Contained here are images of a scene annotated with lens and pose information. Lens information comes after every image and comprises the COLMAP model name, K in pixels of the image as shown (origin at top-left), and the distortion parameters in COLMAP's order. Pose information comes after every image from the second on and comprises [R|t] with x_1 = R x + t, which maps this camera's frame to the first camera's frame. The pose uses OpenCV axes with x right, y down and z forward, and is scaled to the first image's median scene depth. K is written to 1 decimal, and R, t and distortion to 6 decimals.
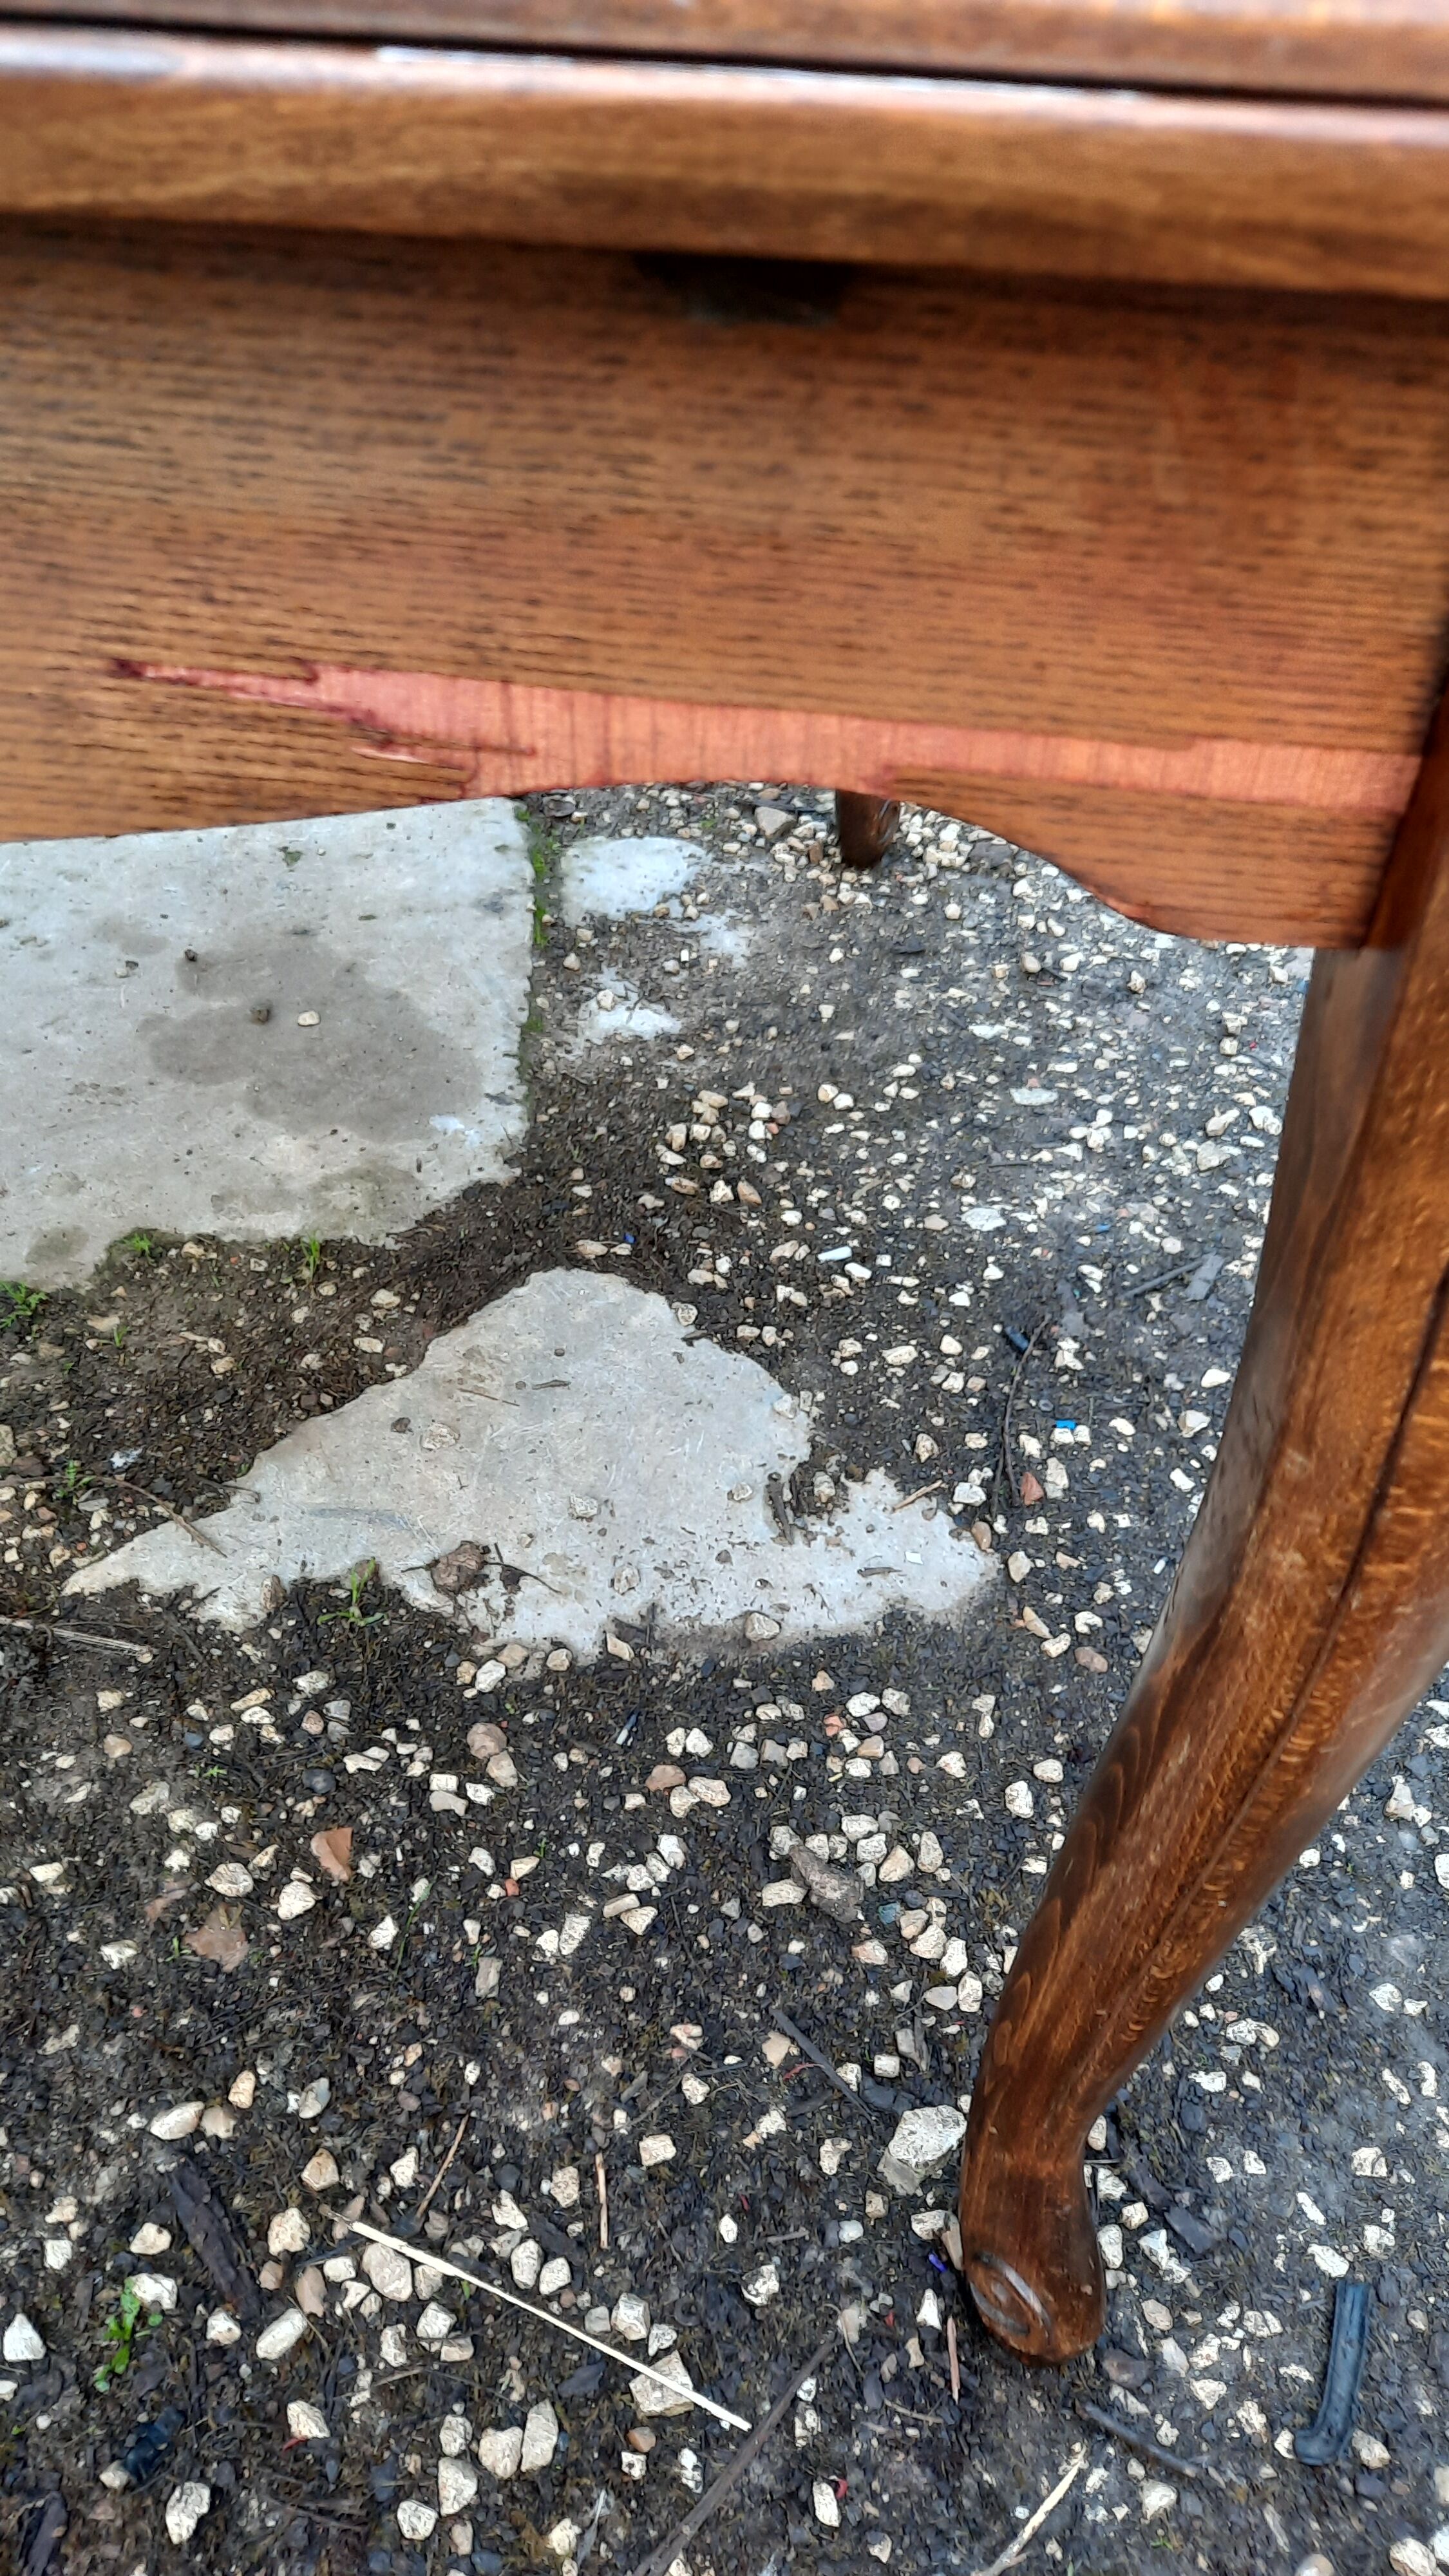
lens RADIAL K [[1922.1, 0, 688.1], [0, 1922.1, 1286.0], [0, 0, 1]] dist [0.062142, -0.075564]
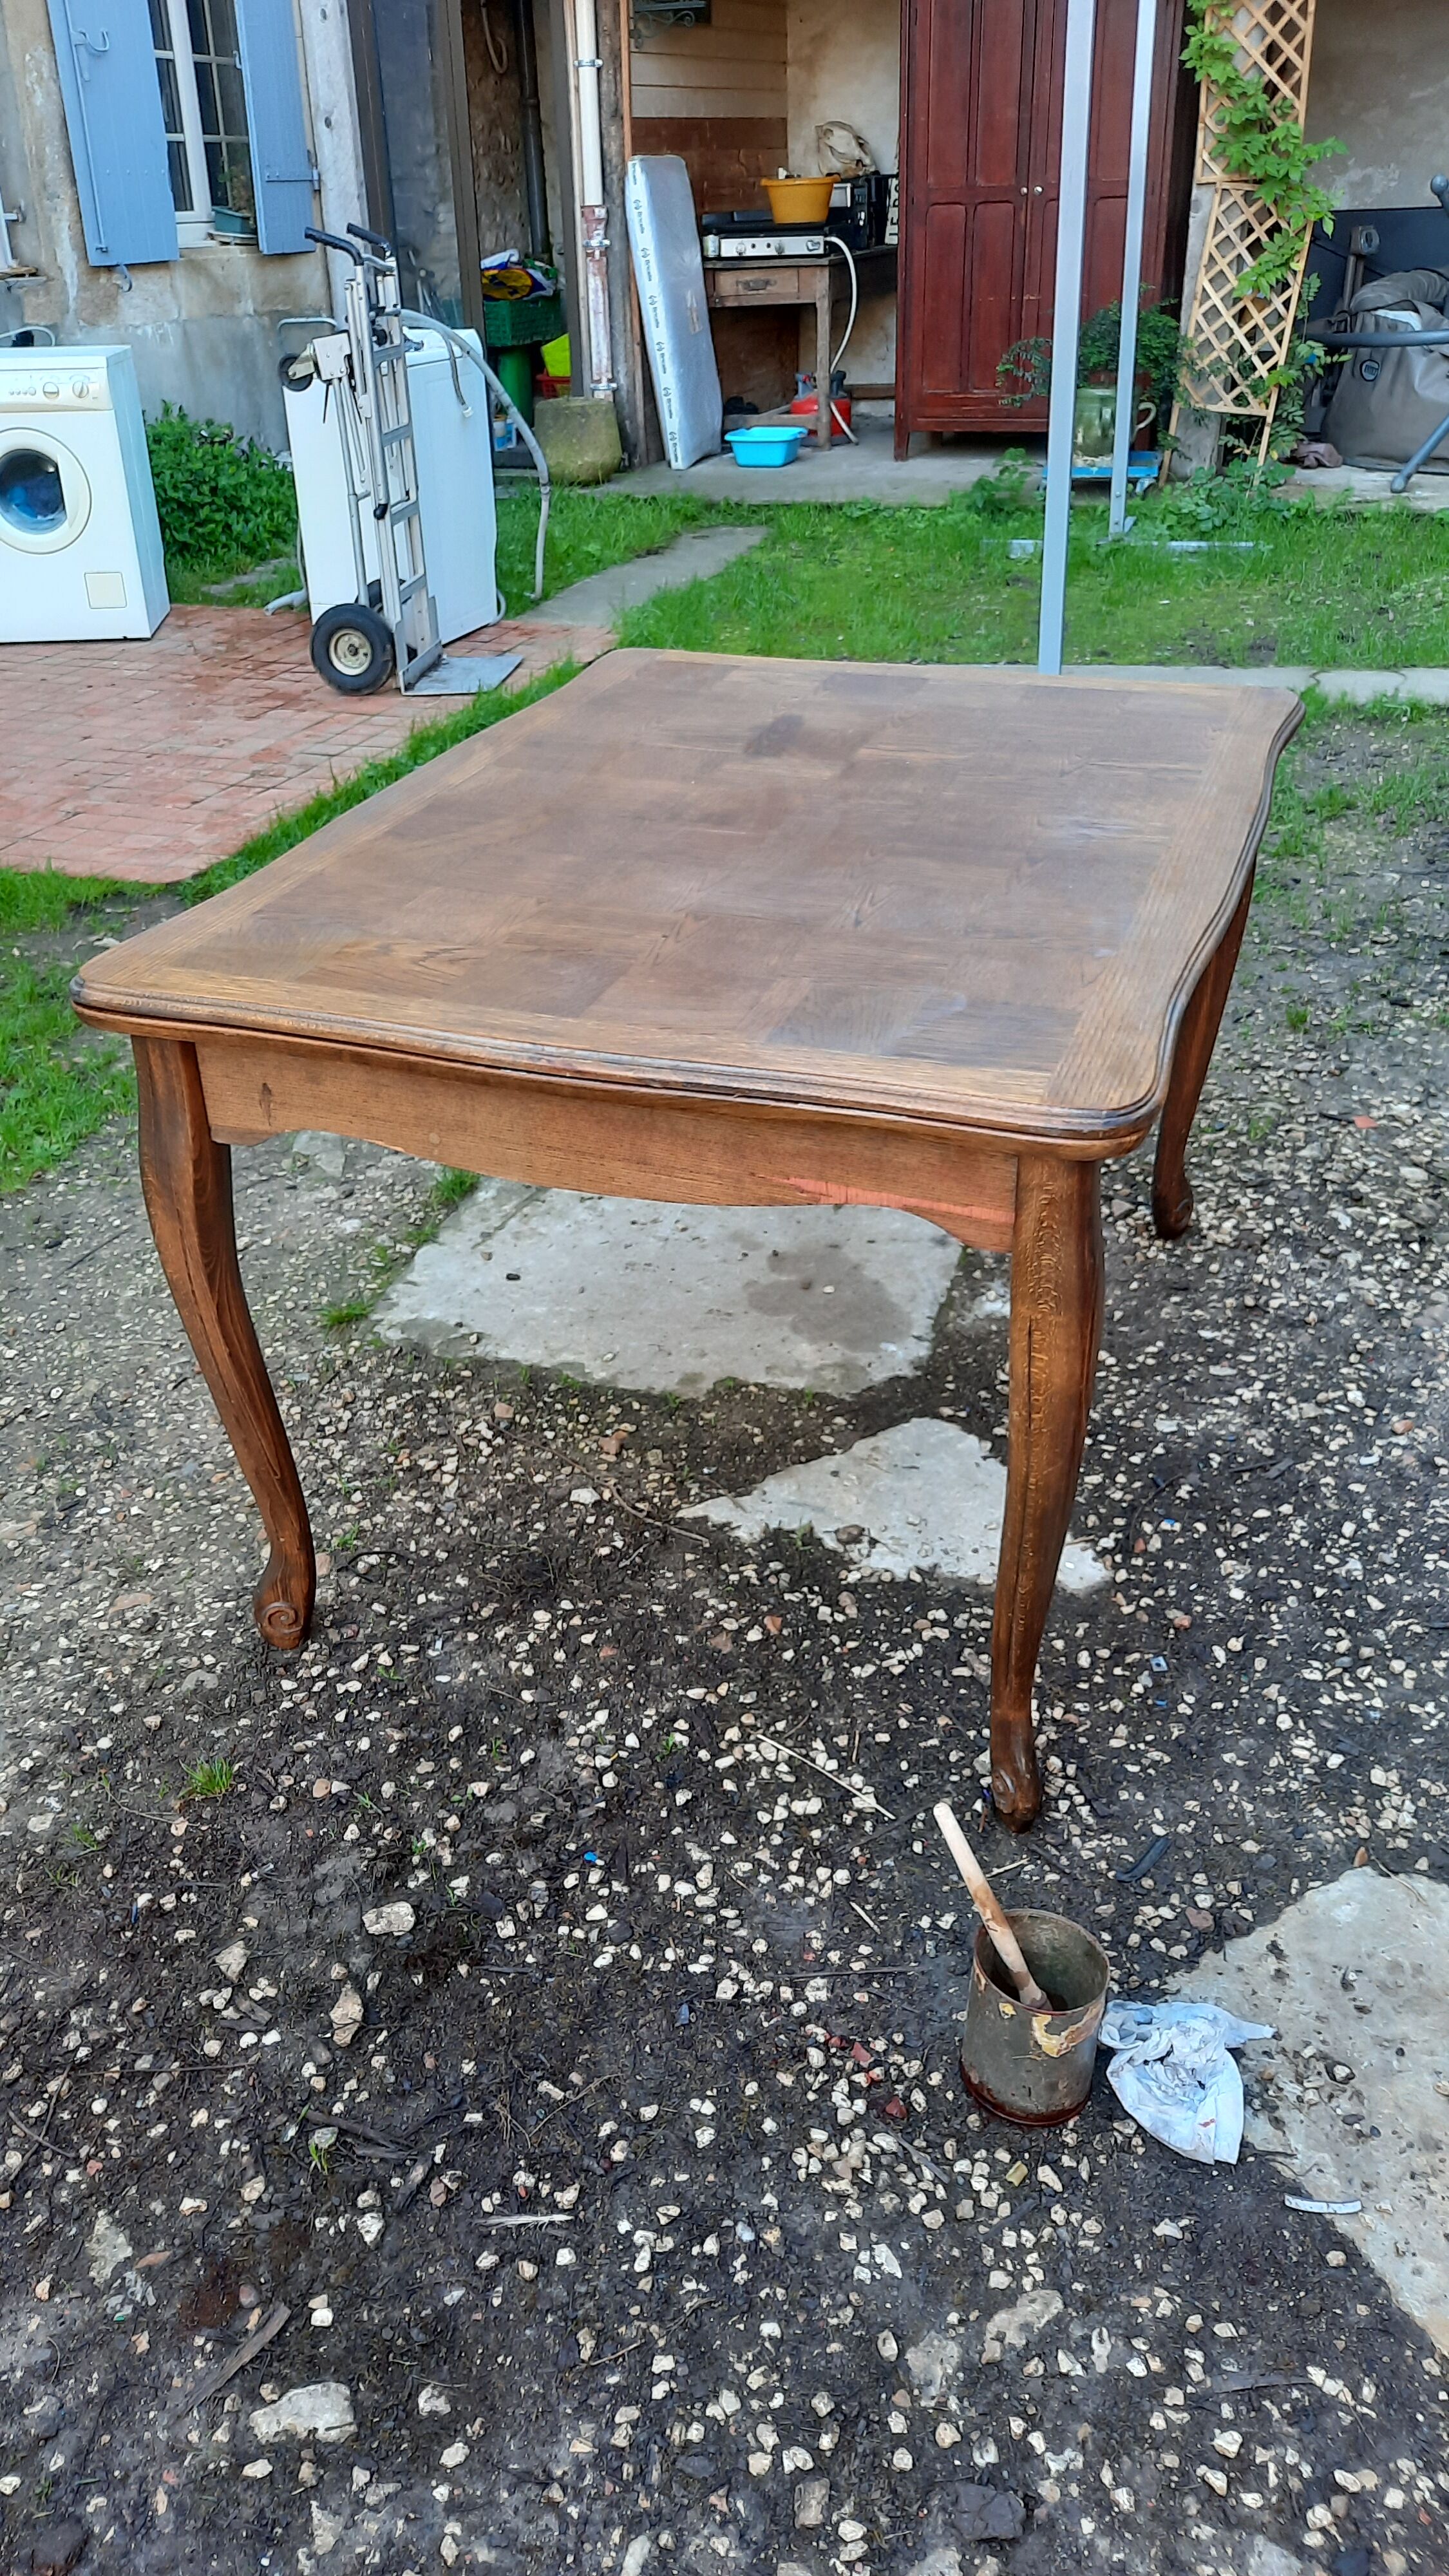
lens RADIAL K [[1878.0, 0, 678.6], [0, 1878.0, 1299.7], [0, 0, 1]] dist [0.064048, -0.060165]
pose [[0.946349, 0.096936, -0.308266, 0.333775], [-0.147755, 0.978189, -0.145996, 0.233420], [0.287390, 0.183711, 0.940031, -1.113581]]
